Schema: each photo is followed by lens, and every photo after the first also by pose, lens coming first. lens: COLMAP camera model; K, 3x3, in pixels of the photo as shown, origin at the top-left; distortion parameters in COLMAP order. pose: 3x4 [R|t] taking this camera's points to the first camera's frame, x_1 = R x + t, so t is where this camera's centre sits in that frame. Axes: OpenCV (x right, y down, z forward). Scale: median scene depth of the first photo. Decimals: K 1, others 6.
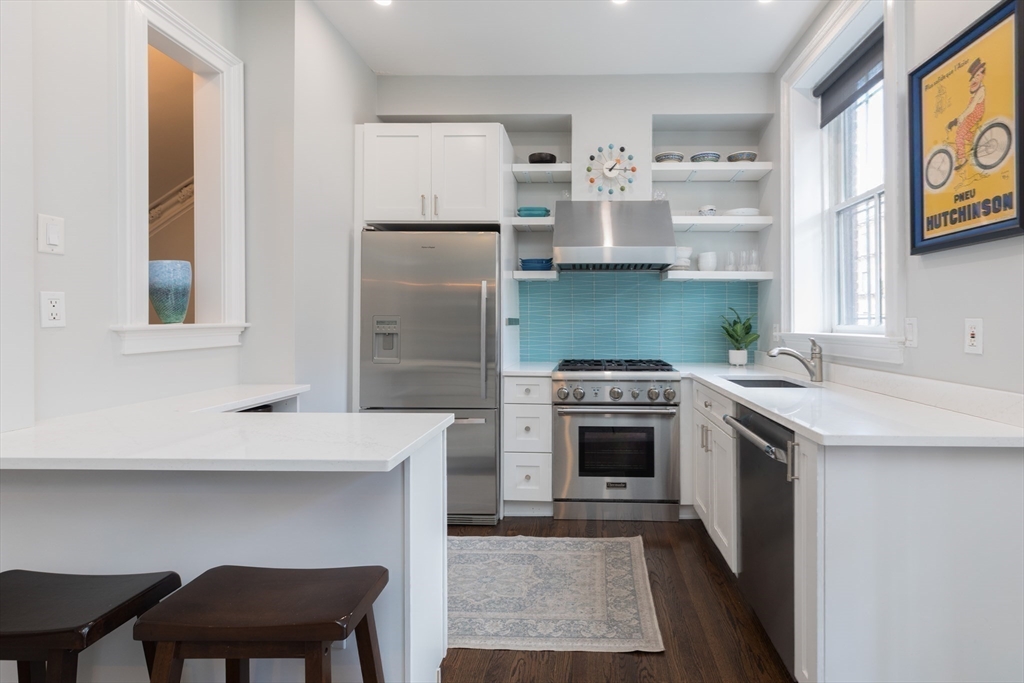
lens RADIAL K [[475.2, 0, 556.7], [0, 475.2, 321.1], [0, 0, 1]] dist [0.005519, -0.000398]
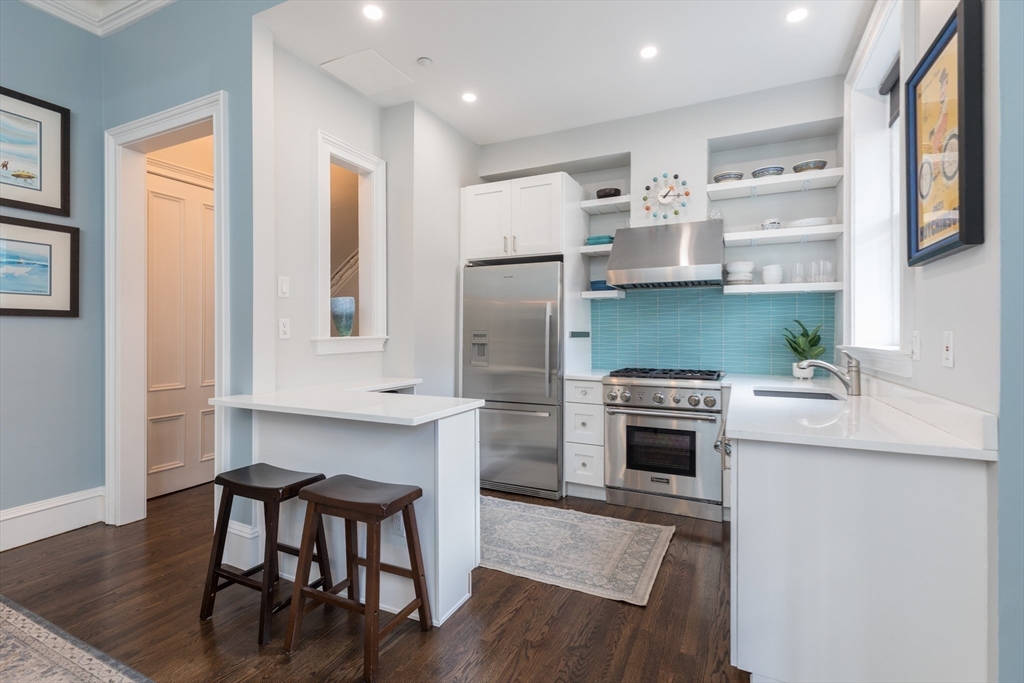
lens RADIAL K [[475.2, 0, 523.0], [0, 475.2, 333.3], [0, 0, 1]] dist [0.005519, -0.000398]
pose [[0.911766, -0.002961, -0.410700, 0.292360], [0.002754, 0.999996, -0.001094, -0.001432], [0.410702, -0.000133, 0.911770, -0.155060]]
